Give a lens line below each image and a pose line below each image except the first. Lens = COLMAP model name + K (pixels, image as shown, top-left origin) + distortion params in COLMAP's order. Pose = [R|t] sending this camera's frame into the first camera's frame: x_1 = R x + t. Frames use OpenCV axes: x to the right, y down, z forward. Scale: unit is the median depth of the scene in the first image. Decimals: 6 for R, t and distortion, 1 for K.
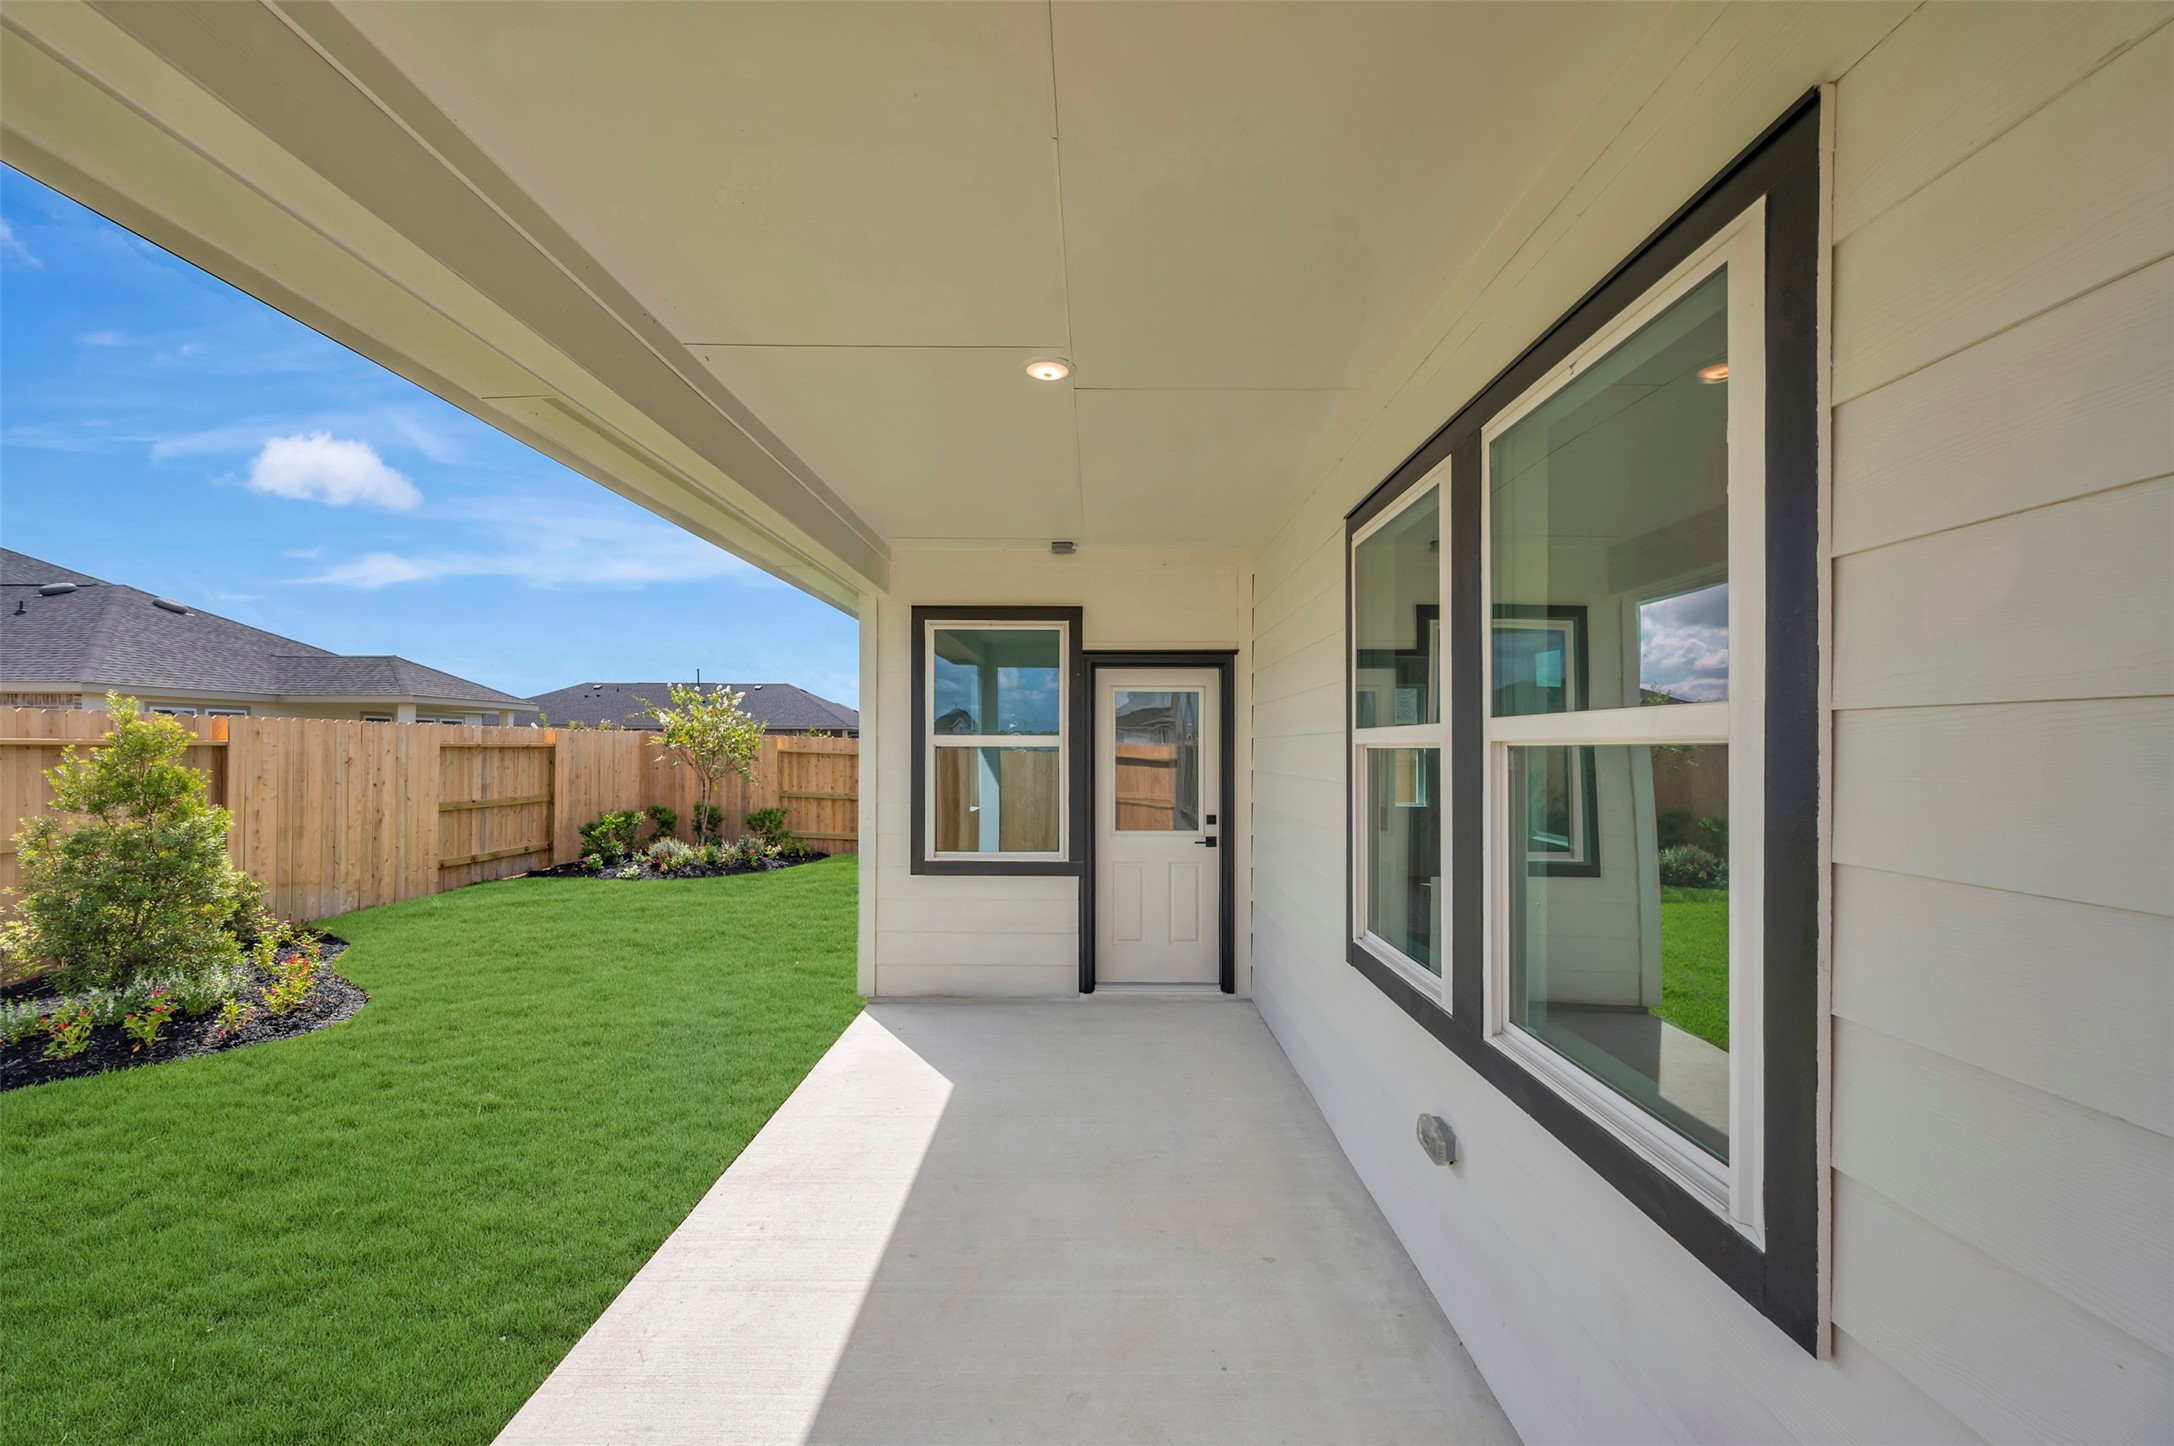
lens RADIAL K [[862.9, 0, 1092.5], [0, 862.9, 741.2], [0, 0, 1]] dist [-0.003380, -0.000175]
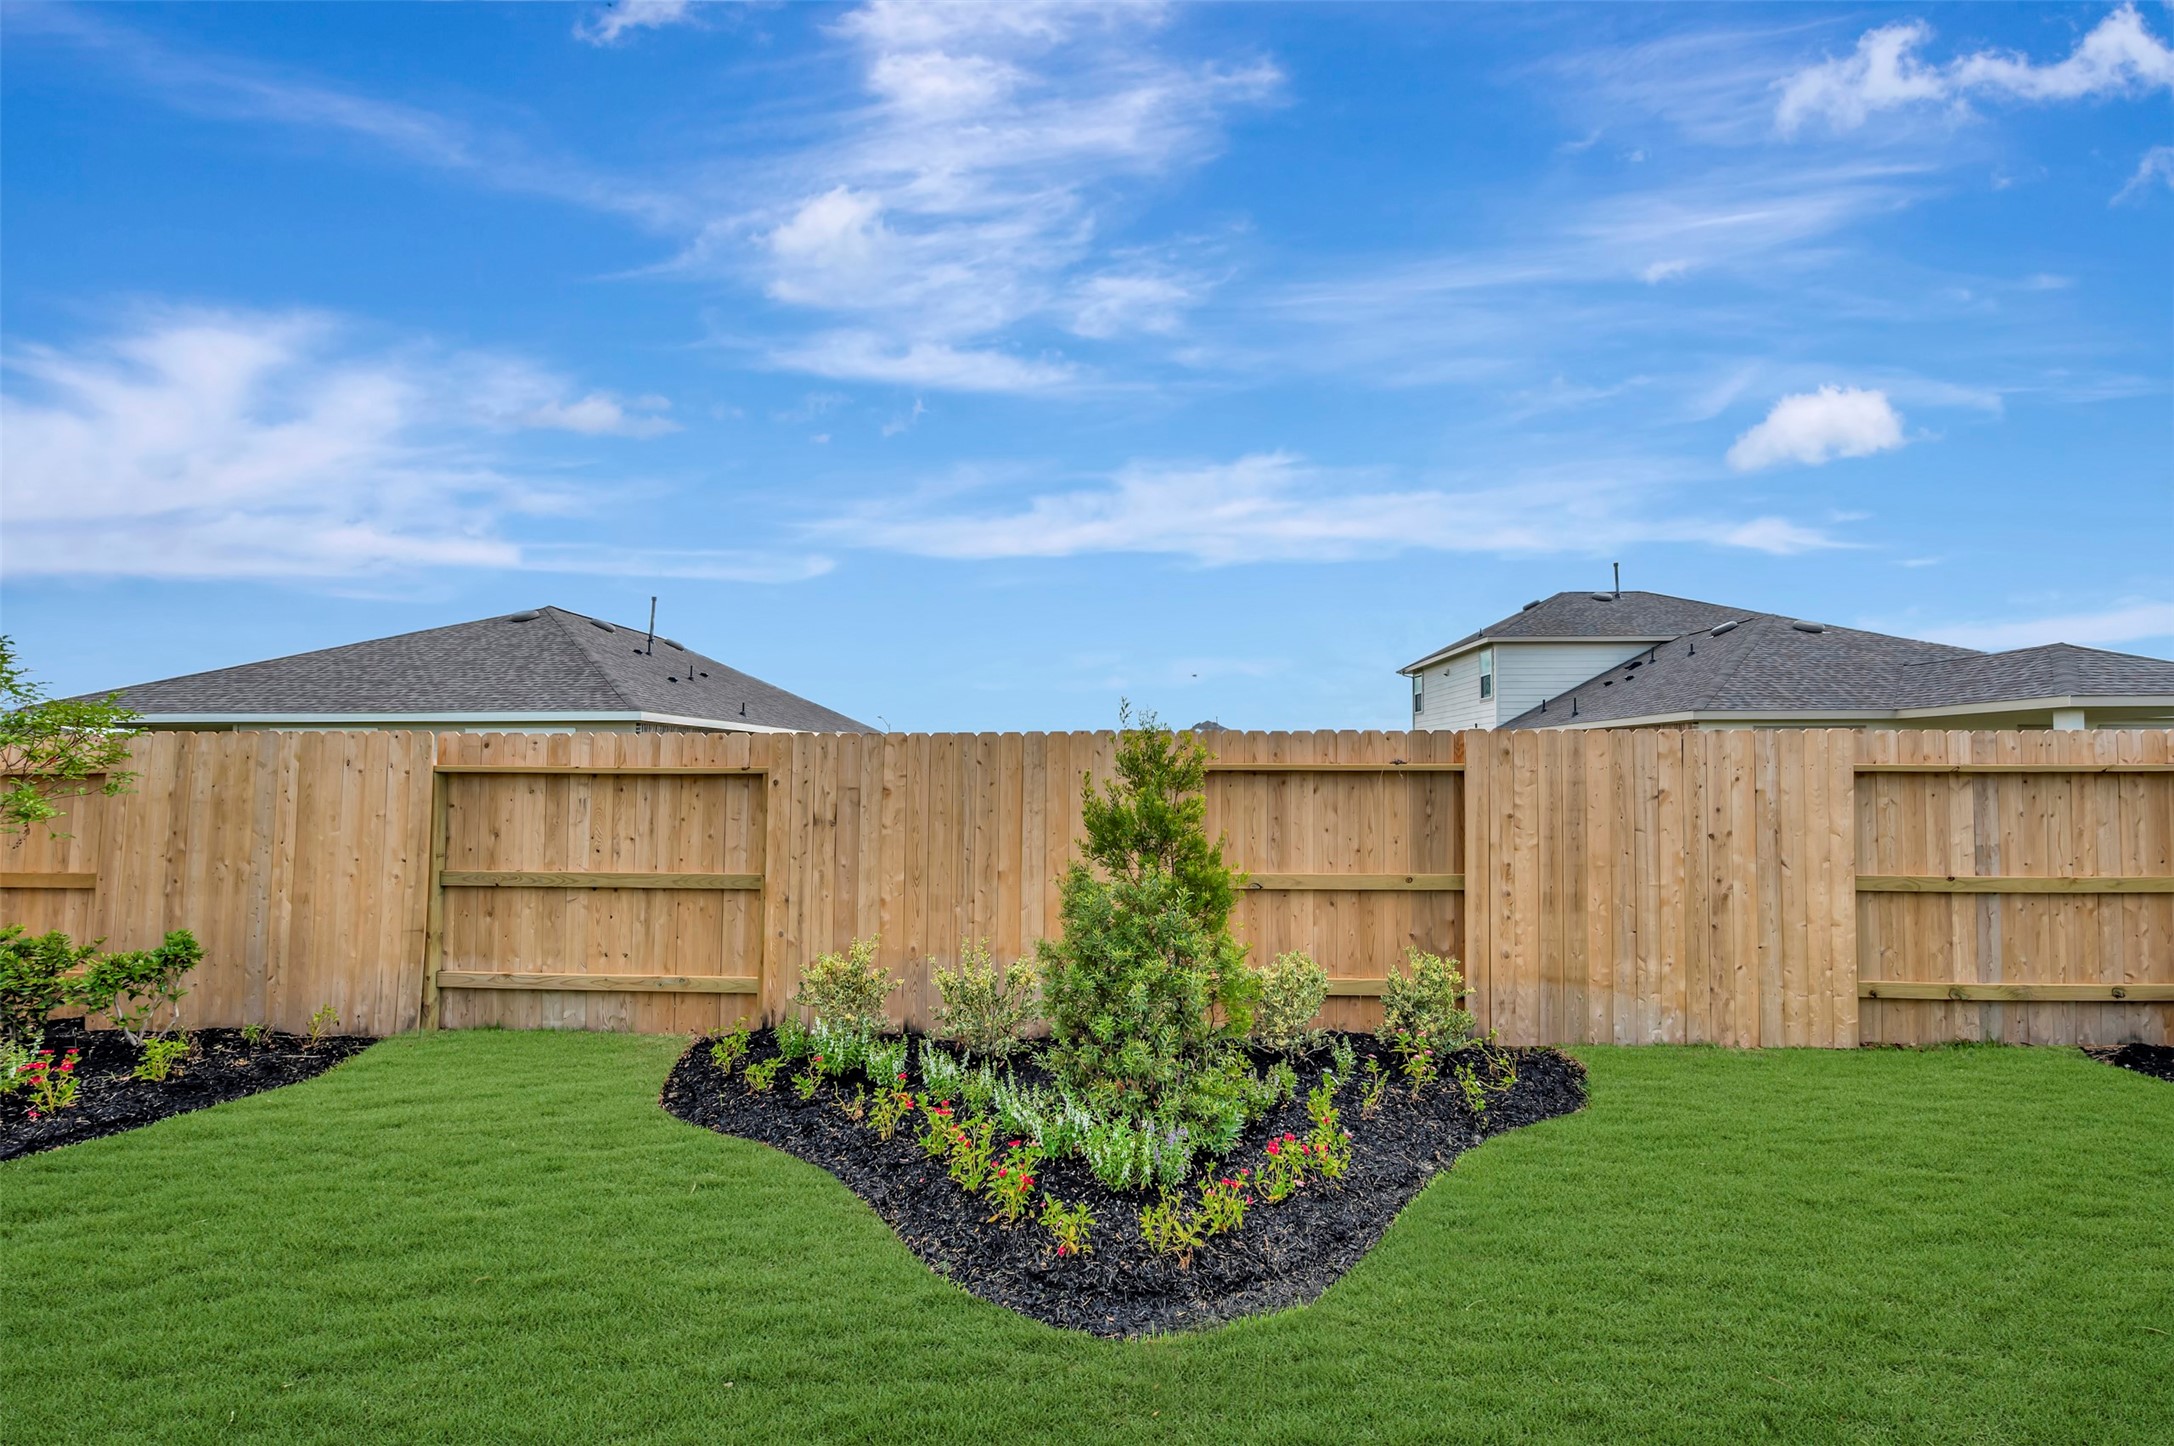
lens RADIAL K [[862.9, 0, 1107.7], [0, 862.9, 732.5], [0, 0, 1]] dist [-0.003380, -0.000175]
pose [[-0.029821, -0.046777, -0.998460, -0.191901], [0.006507, 0.998874, -0.046990, 0.003742], [0.999534, -0.007898, -0.029483, 0.518700]]
